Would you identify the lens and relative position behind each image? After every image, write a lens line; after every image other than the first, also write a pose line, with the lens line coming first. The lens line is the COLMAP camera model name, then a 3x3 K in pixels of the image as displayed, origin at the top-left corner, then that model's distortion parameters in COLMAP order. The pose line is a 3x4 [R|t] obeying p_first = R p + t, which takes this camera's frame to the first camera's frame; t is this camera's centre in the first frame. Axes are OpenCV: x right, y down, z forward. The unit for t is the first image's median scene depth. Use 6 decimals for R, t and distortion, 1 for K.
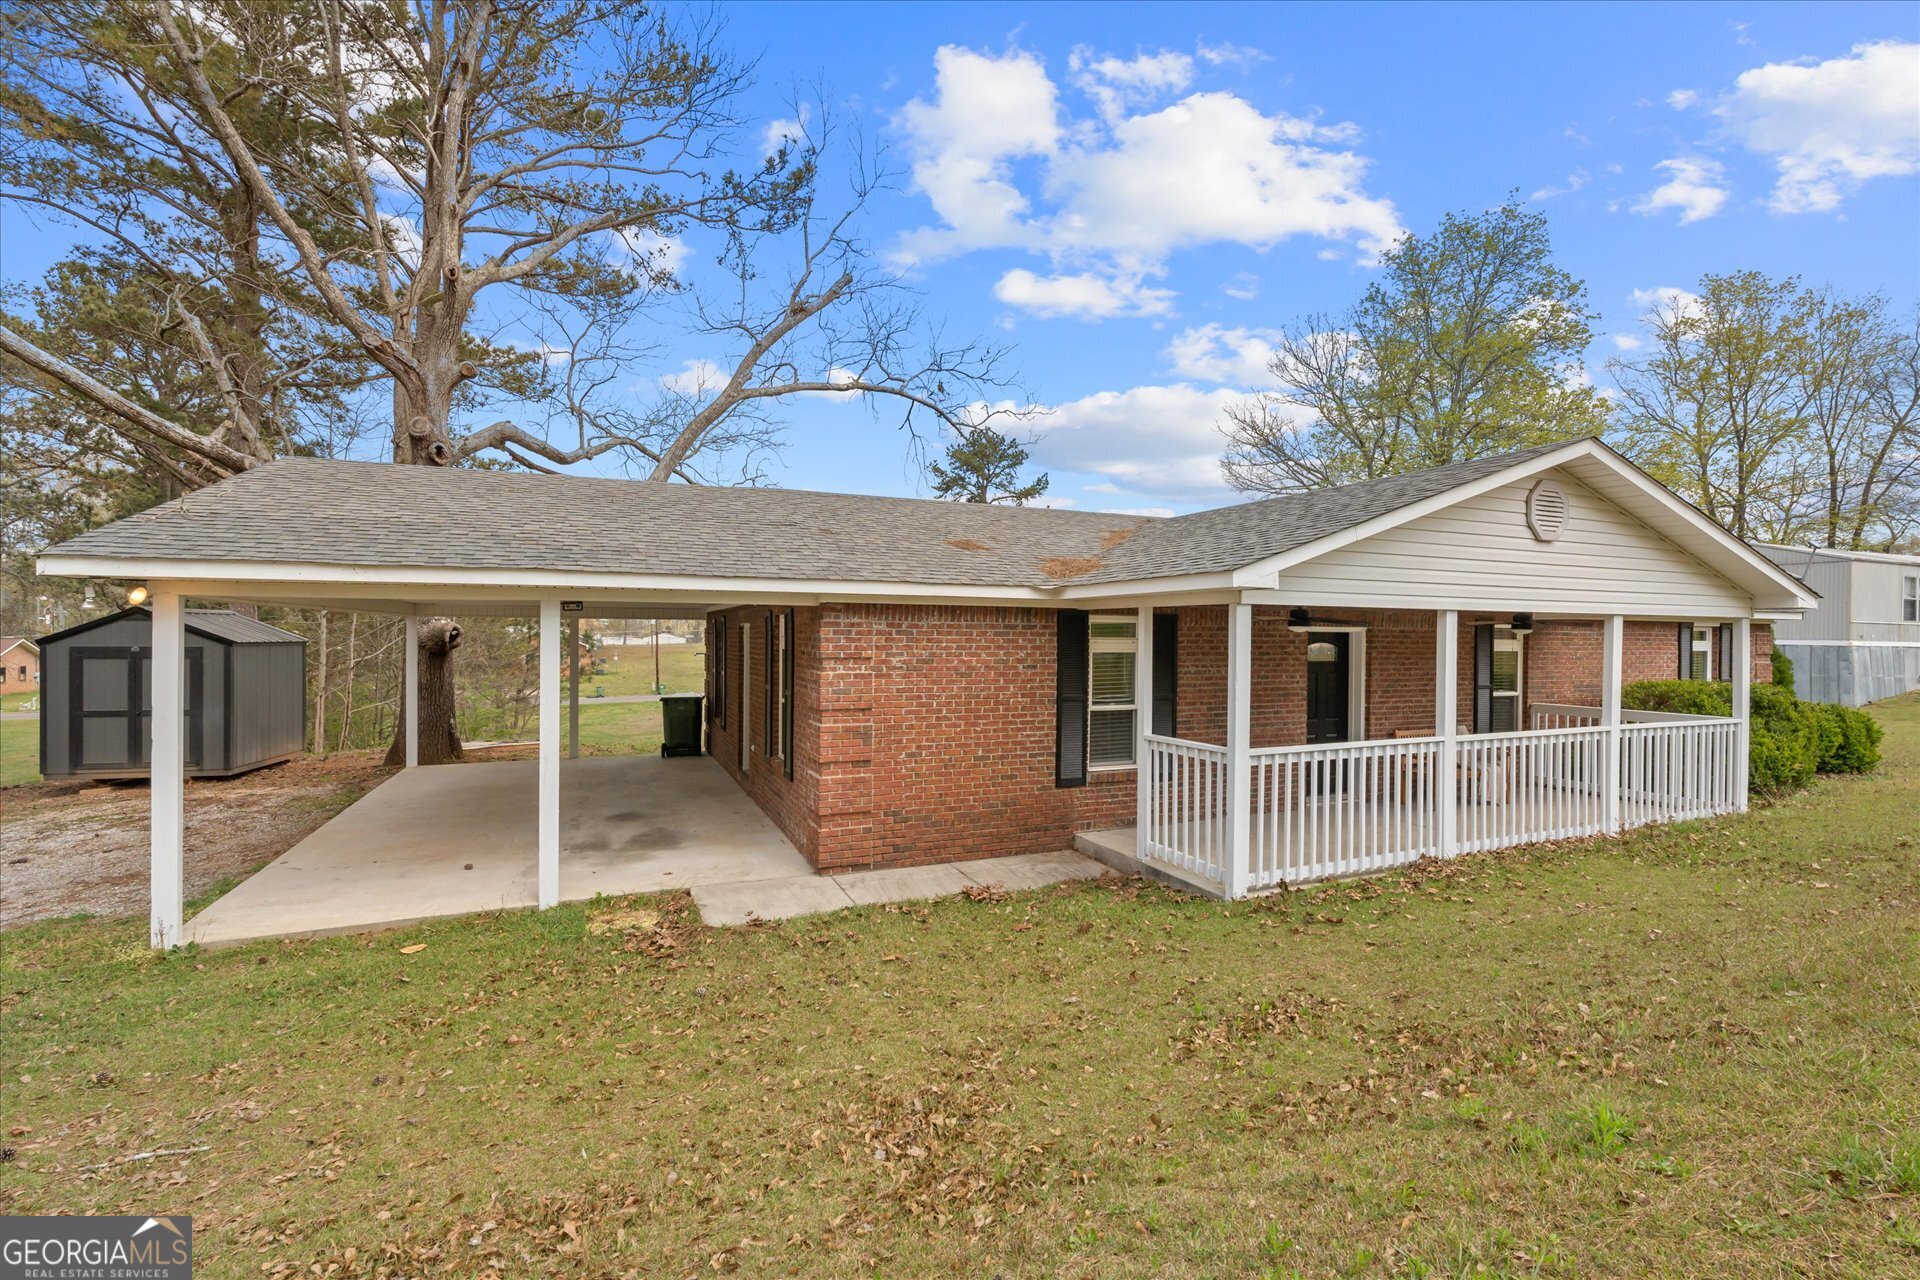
lens RADIAL K [[832.5, 0, 960.0], [0, 832.5, 640.0], [0, 0, 1]] dist [-0.003010, -0.000511]
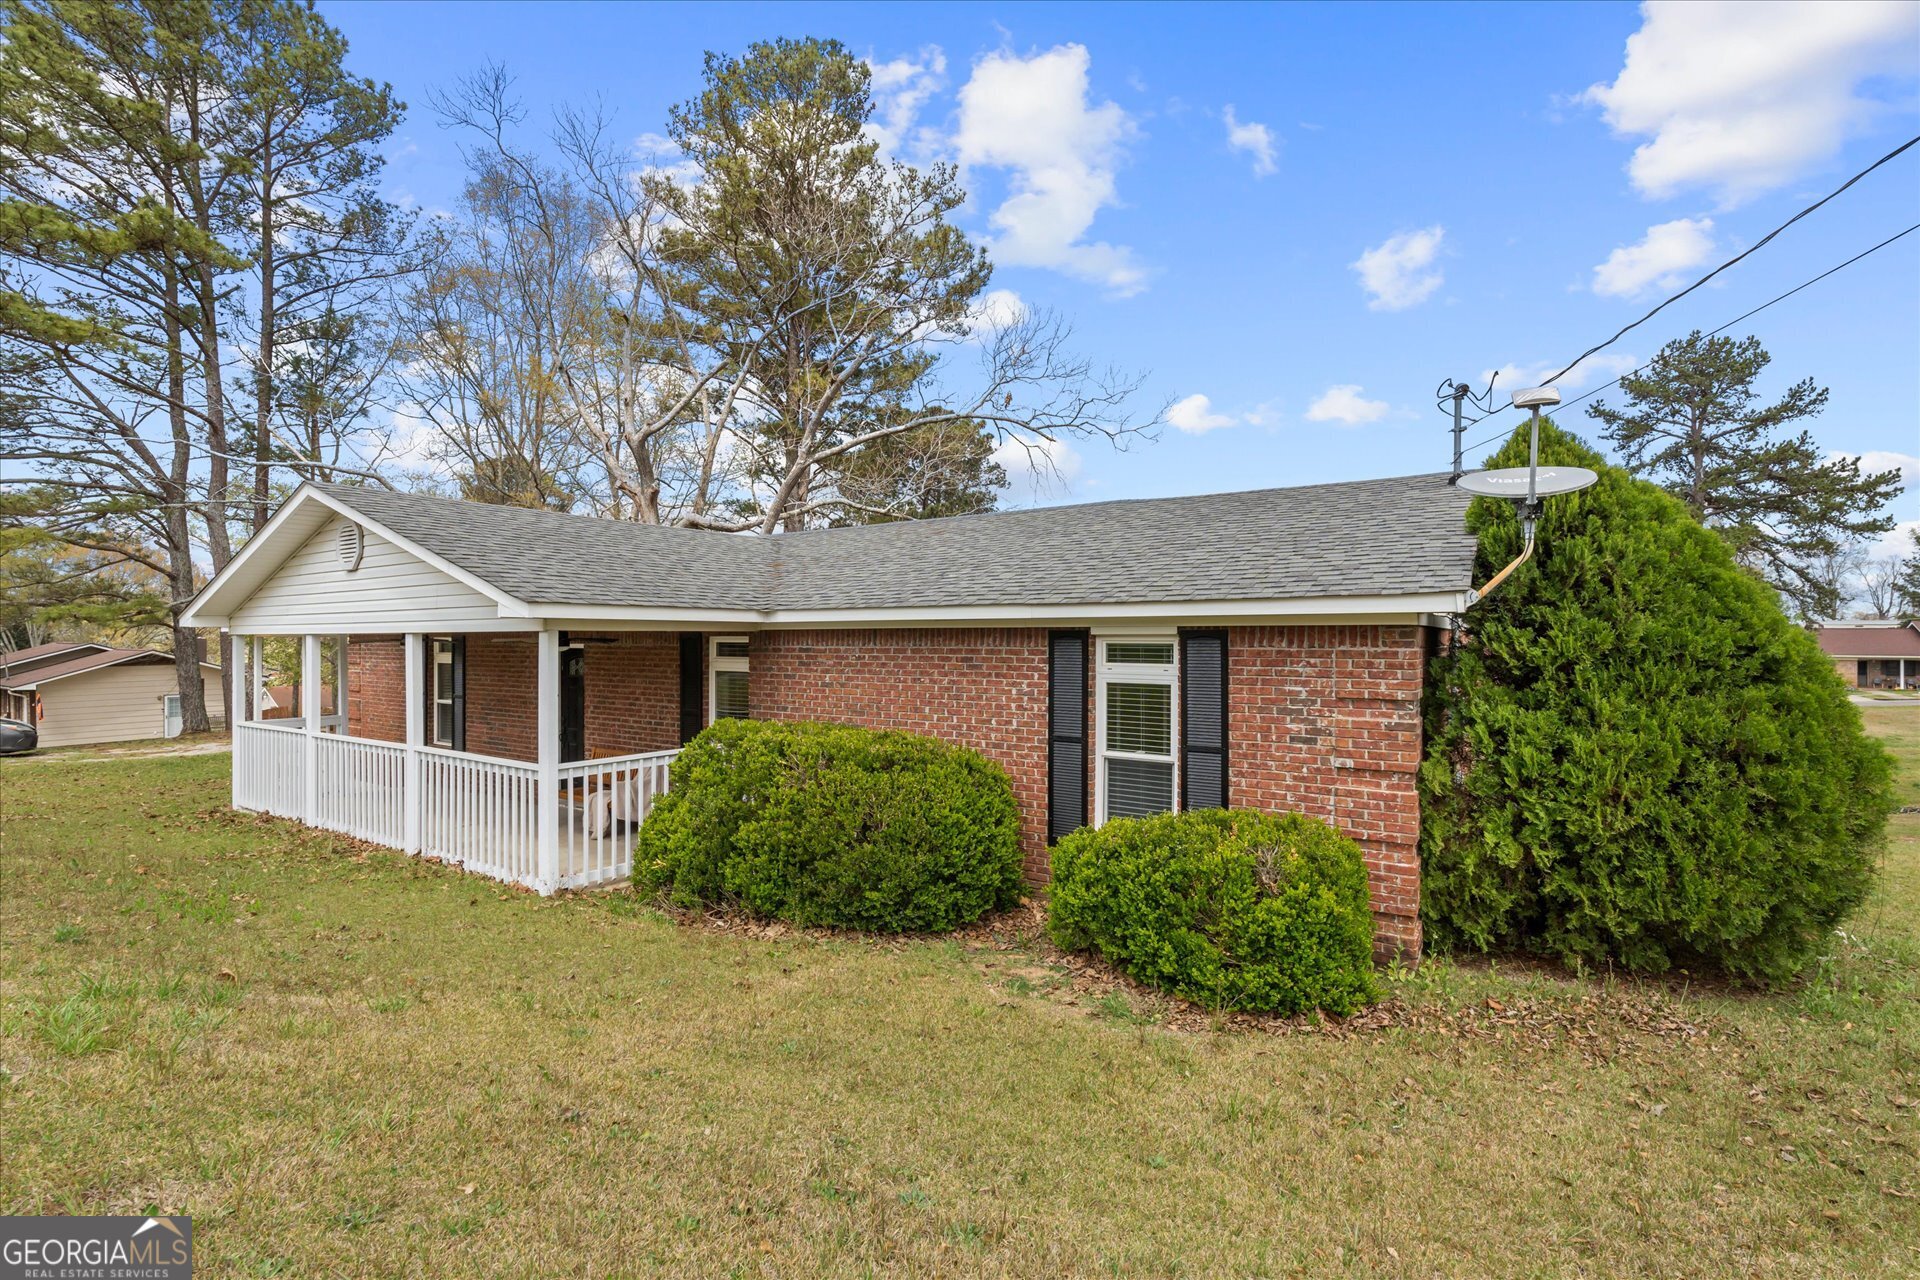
lens RADIAL K [[843.0, 0, 960.0], [0, 843.0, 640.0], [0, 0, 1]] dist [-0.004150, -0.000094]
pose [[0.550974, -0.005796, -0.834502, 1.616479], [-0.000465, 0.999974, -0.007253, -0.012349], [0.834522, 0.004384, 0.550957, 0.811097]]
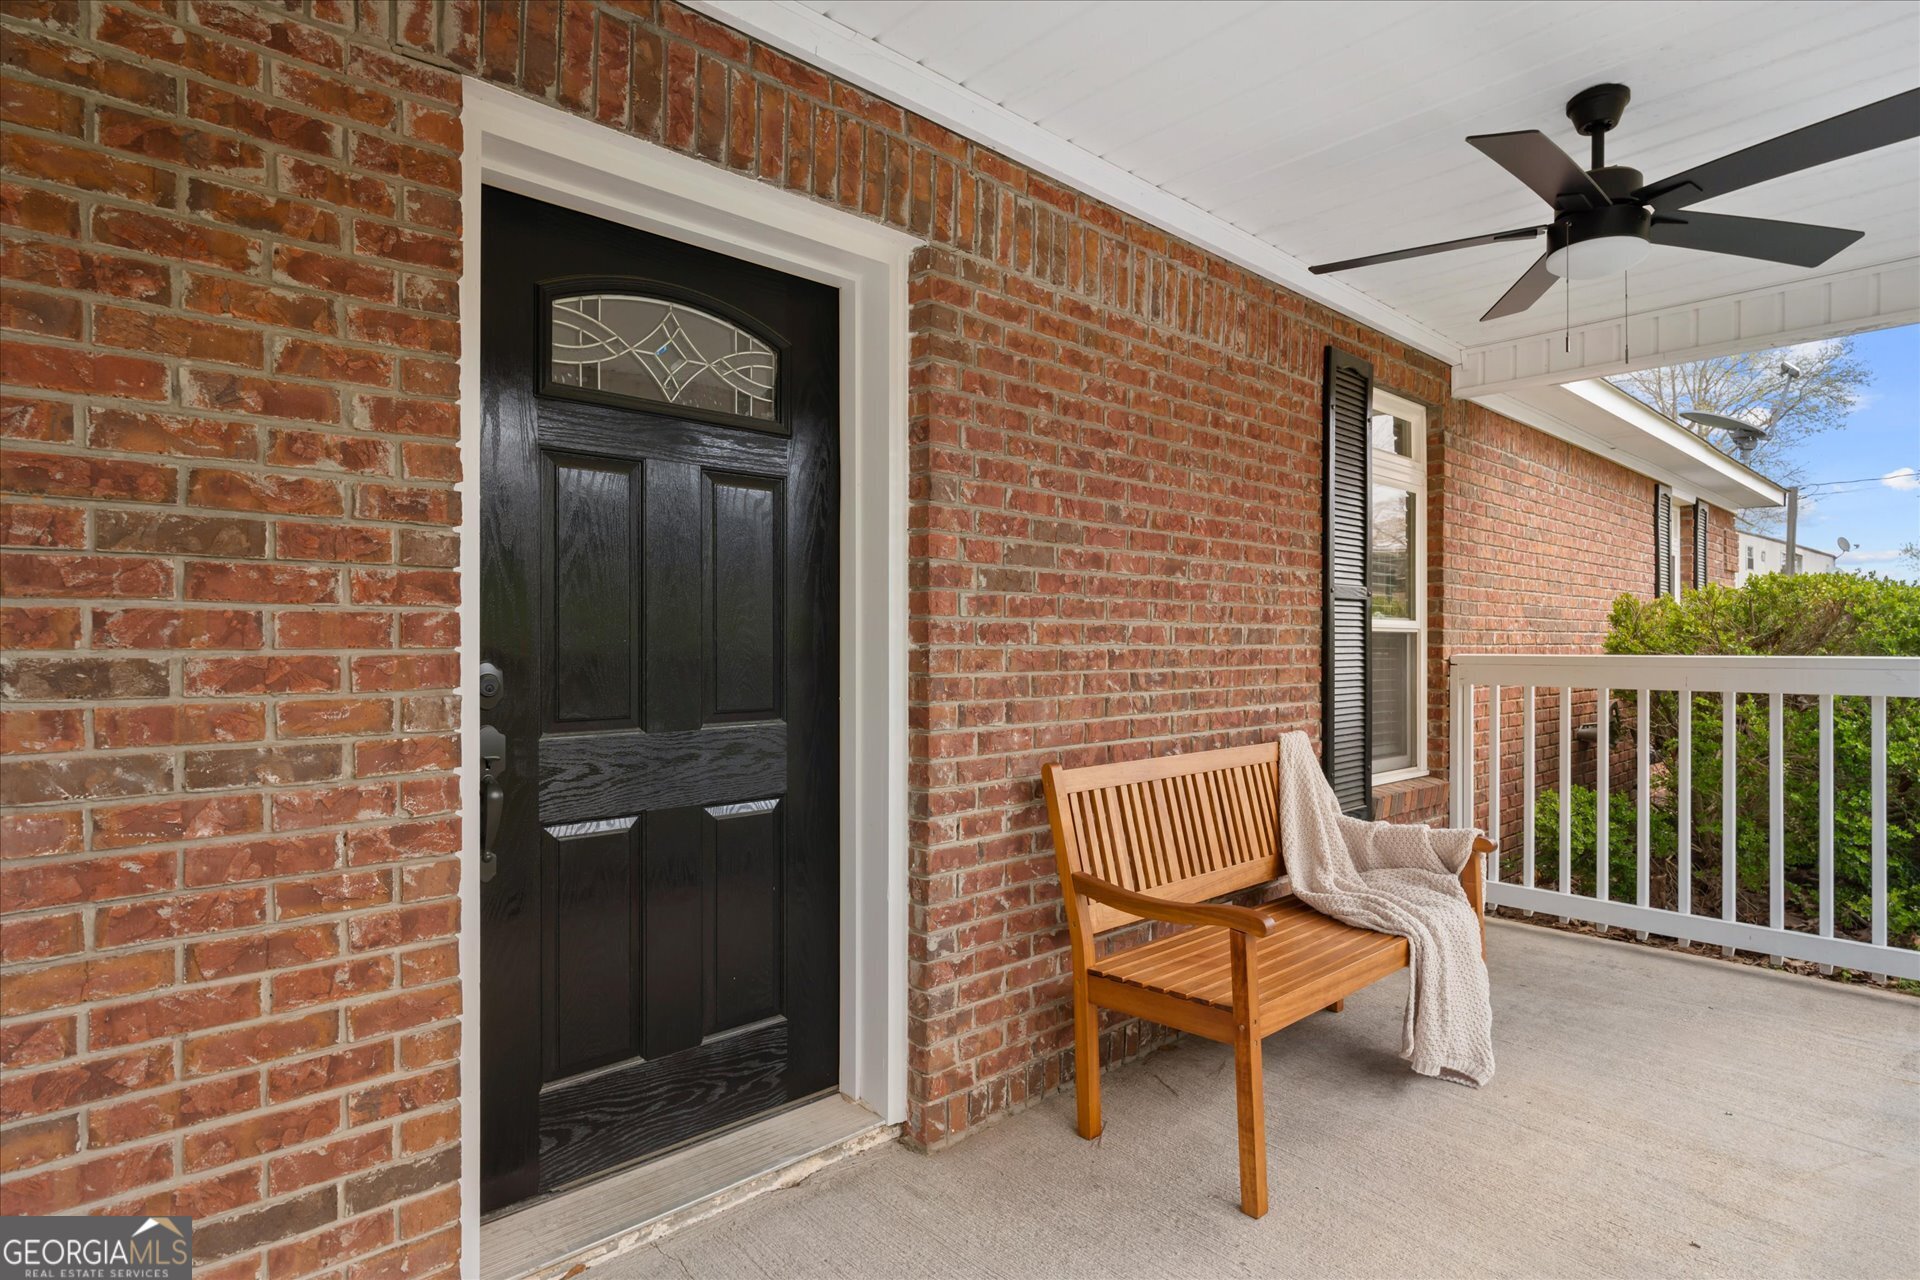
lens RADIAL K [[940.4, 0, 907.0], [0, 940.4, 638.6], [0, 0, 1]] dist [-0.007388, -0.000440]
pose [[0.960452, -0.003972, 0.278417, 0.426007], [0.005255, 0.999979, -0.003863, 0.077614], [-0.278396, 0.005174, 0.960453, 0.789321]]
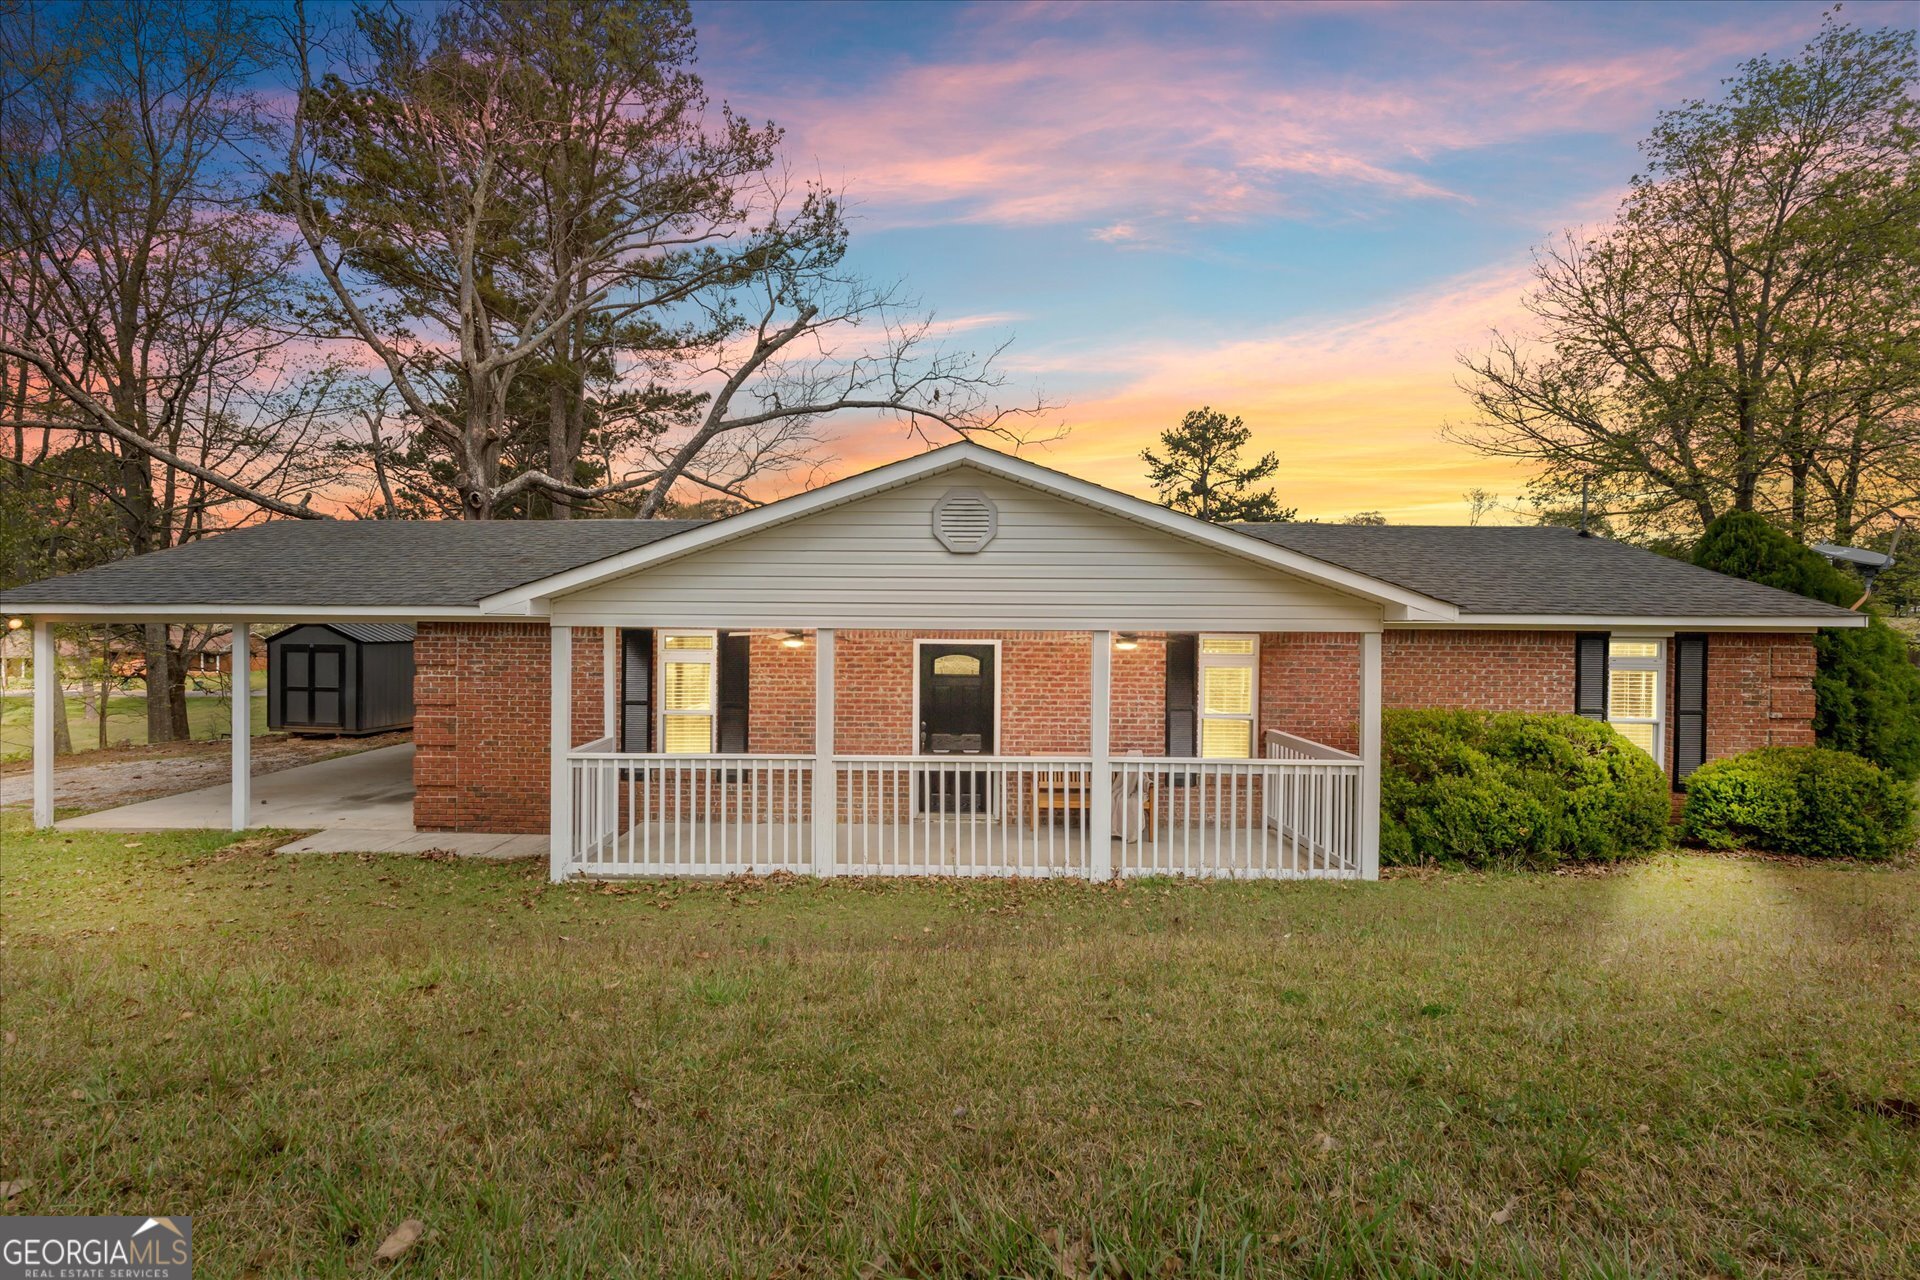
lens RADIAL K [[847.2, 0, 926.7], [0, 847.2, 632.9], [0, 0, 1]] dist [-0.002991, -0.000507]
pose [[0.912851, 0.004023, -0.408272, 0.804006], [-0.004157, 0.999991, 0.000559, -0.022870], [0.408271, 0.001187, 0.912860, 0.087870]]
